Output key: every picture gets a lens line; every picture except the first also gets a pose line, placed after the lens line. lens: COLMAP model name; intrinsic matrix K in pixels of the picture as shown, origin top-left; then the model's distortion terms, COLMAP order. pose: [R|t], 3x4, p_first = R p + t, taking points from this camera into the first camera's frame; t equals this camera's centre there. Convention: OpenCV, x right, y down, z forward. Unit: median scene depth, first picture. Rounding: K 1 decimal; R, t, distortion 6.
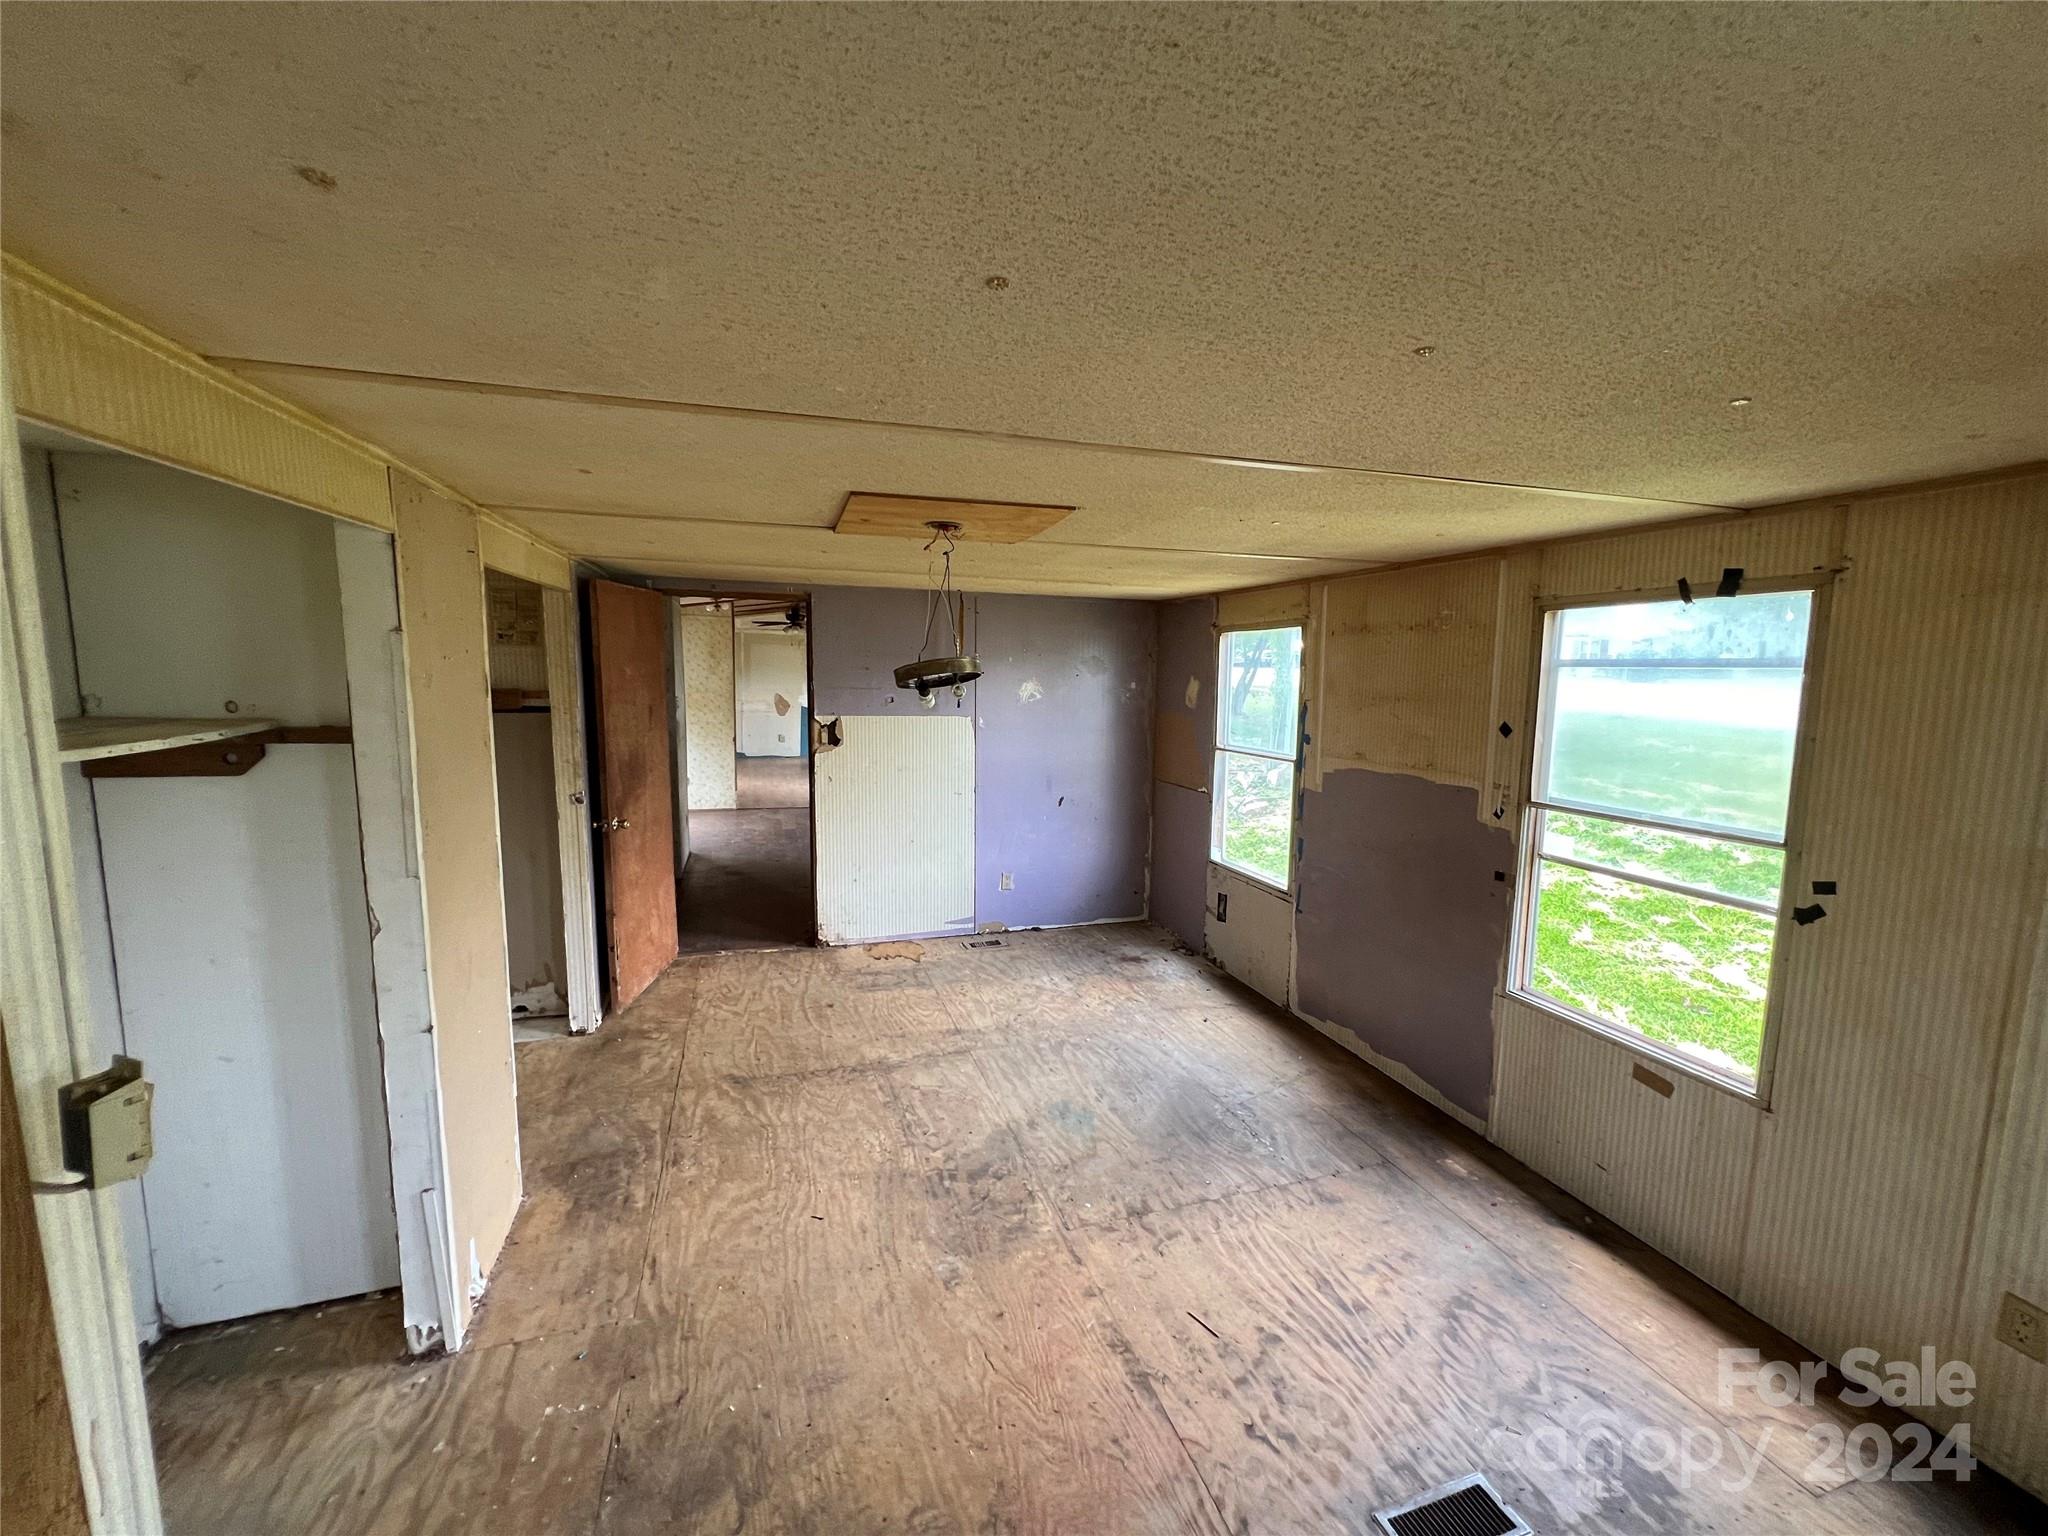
lens RADIAL K [[820.5, 0, 1017.7], [0, 820.5, 766.9], [0, 0, 1]] dist [-0.003956, 0.000647]
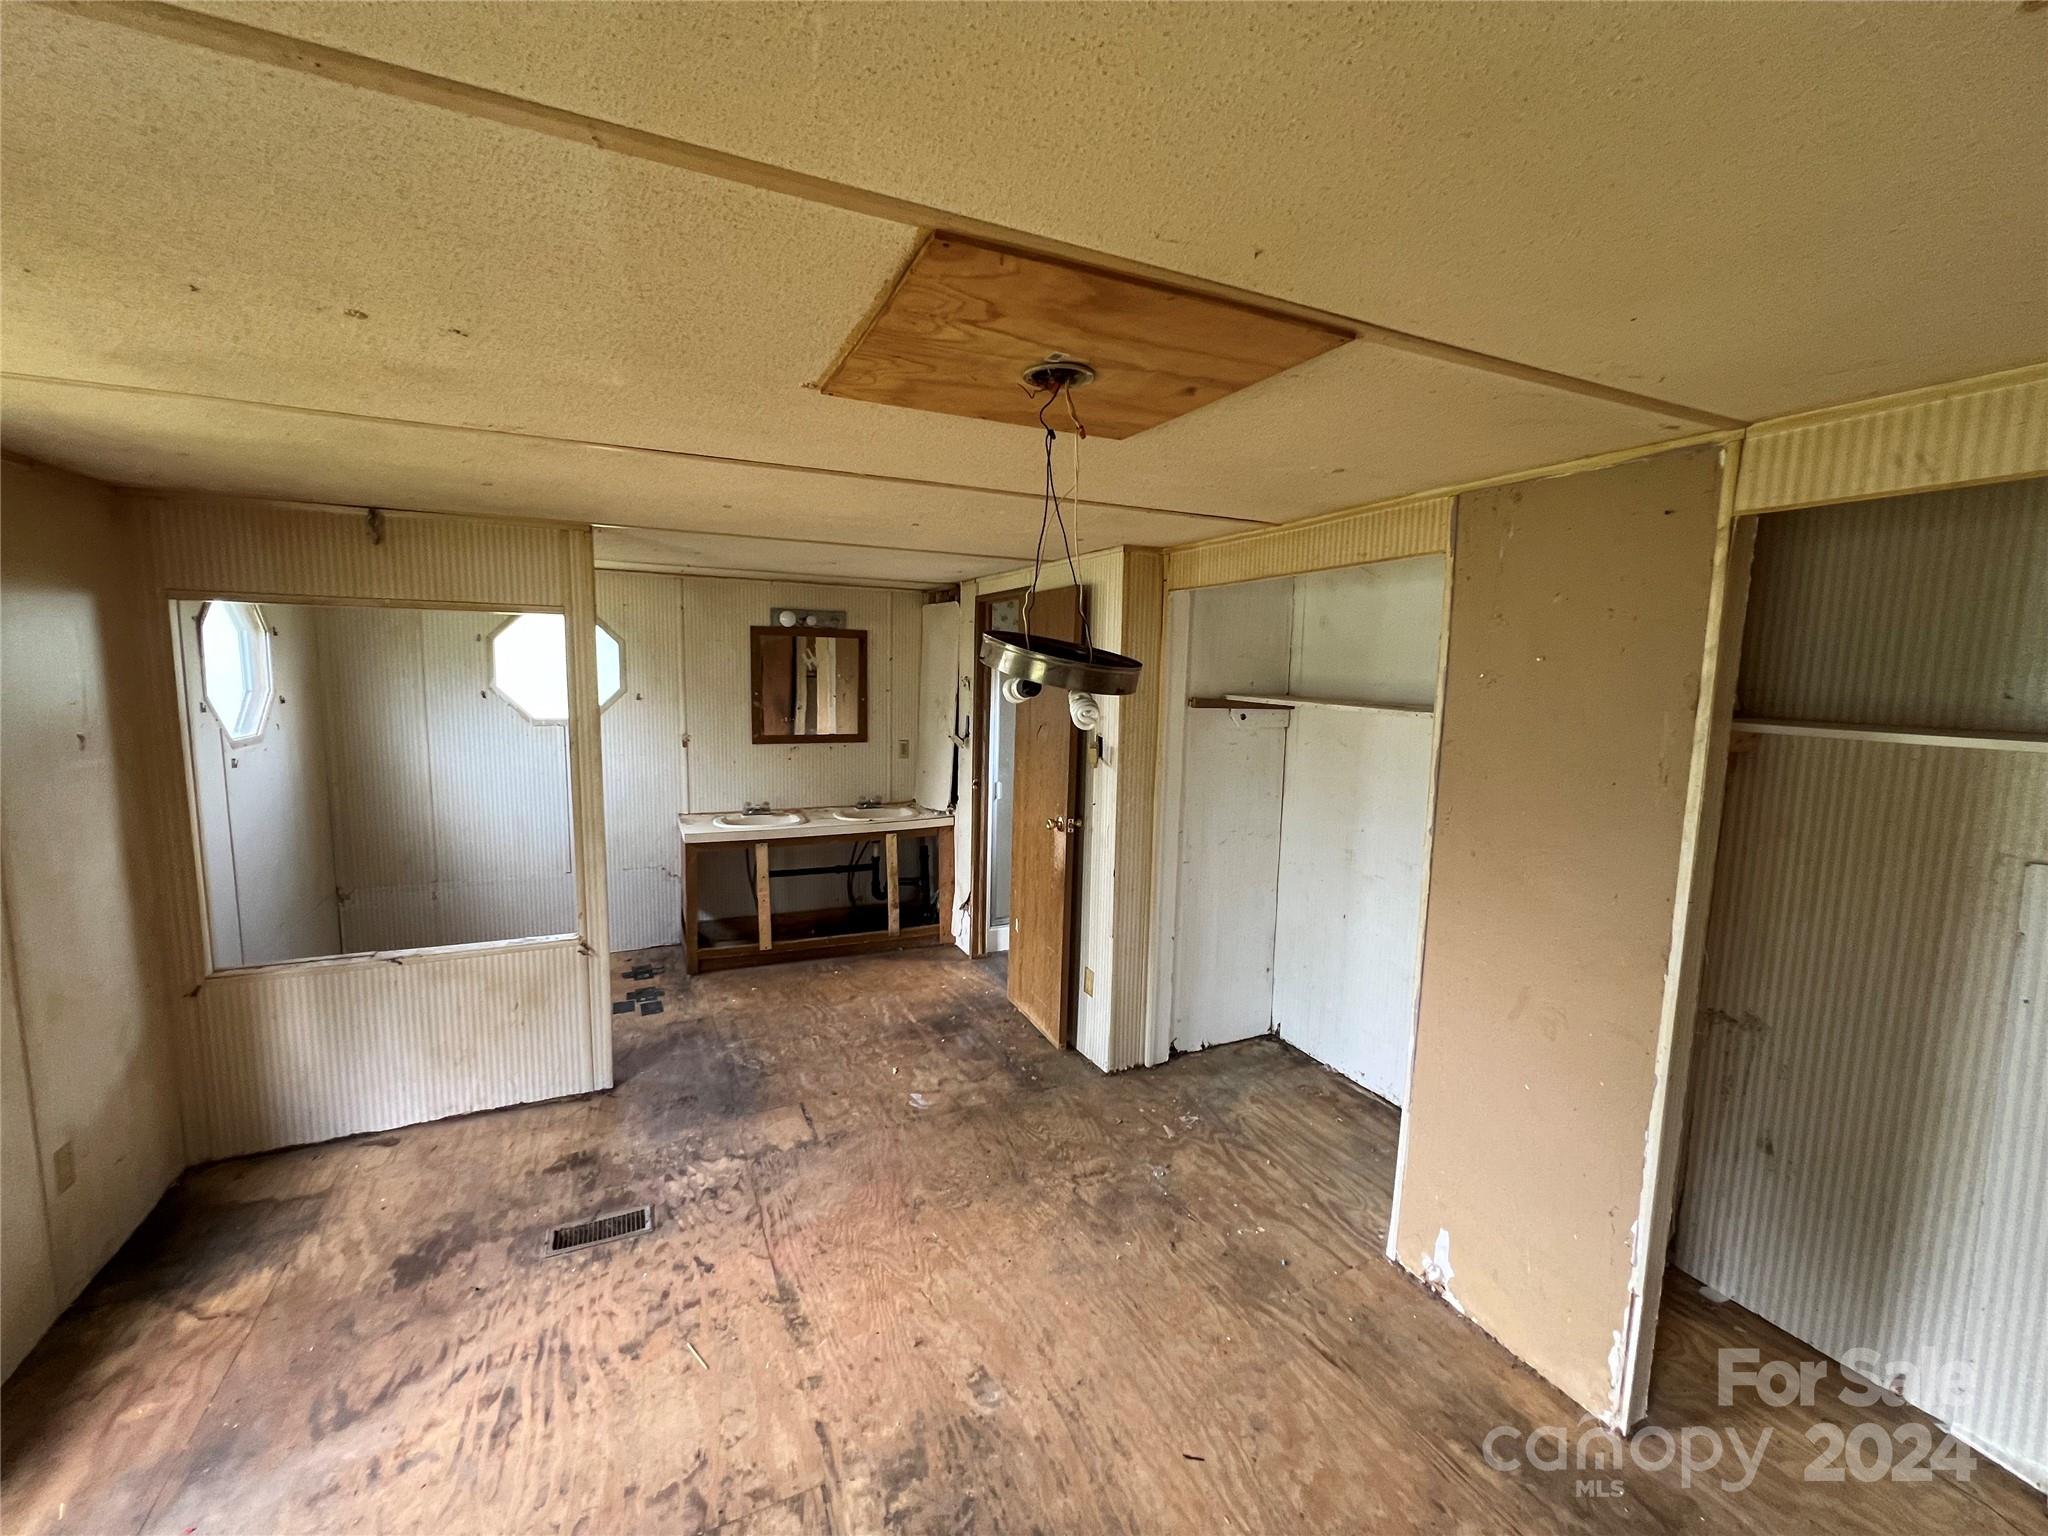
lens RADIAL K [[820.4, 0, 1019.1], [0, 820.4, 766.5], [0, 0, 1]] dist [-0.001043, 0.000044]
pose [[-0.989584, -0.013415, -0.143332, 0.009204], [-0.048023, 0.969380, 0.240825, -0.212214], [0.135712, 0.245199, -0.959927, 1.850513]]
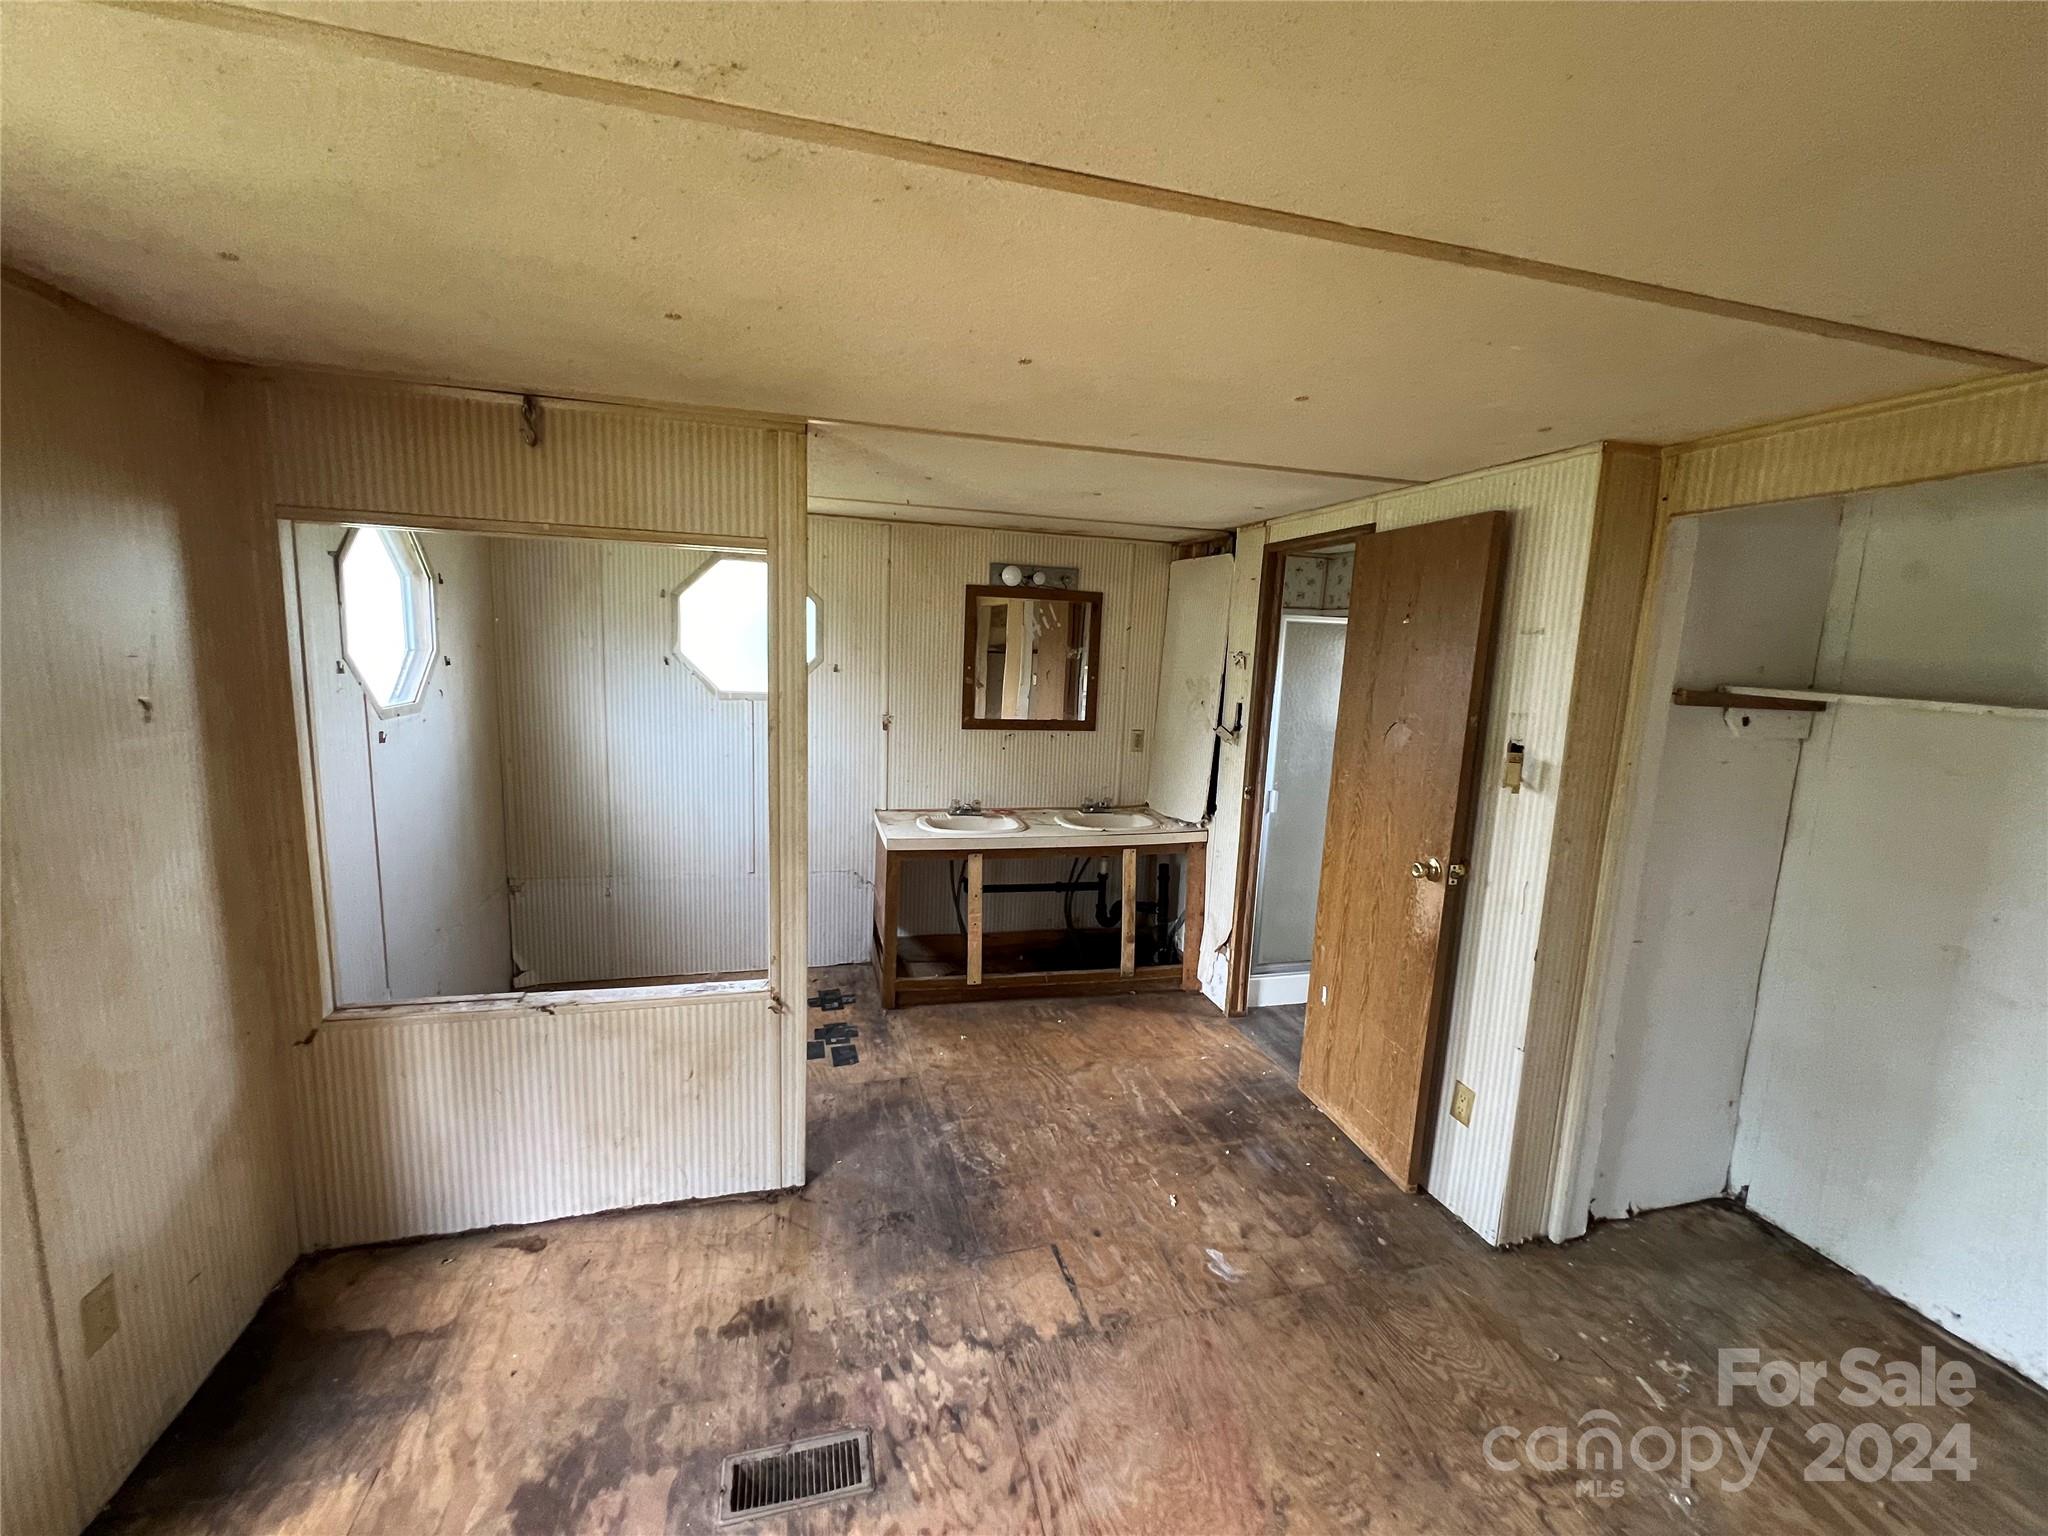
lens RADIAL K [[820.5, 0, 1017.7], [0, 820.5, 766.9], [0, 0, 1]] dist [-0.003956, 0.000647]
pose [[-0.997976, -0.054719, 0.032388, 0.229989], [-0.043866, 0.961215, 0.272288, -0.118973], [-0.046031, 0.270316, -0.961671, 1.356854]]
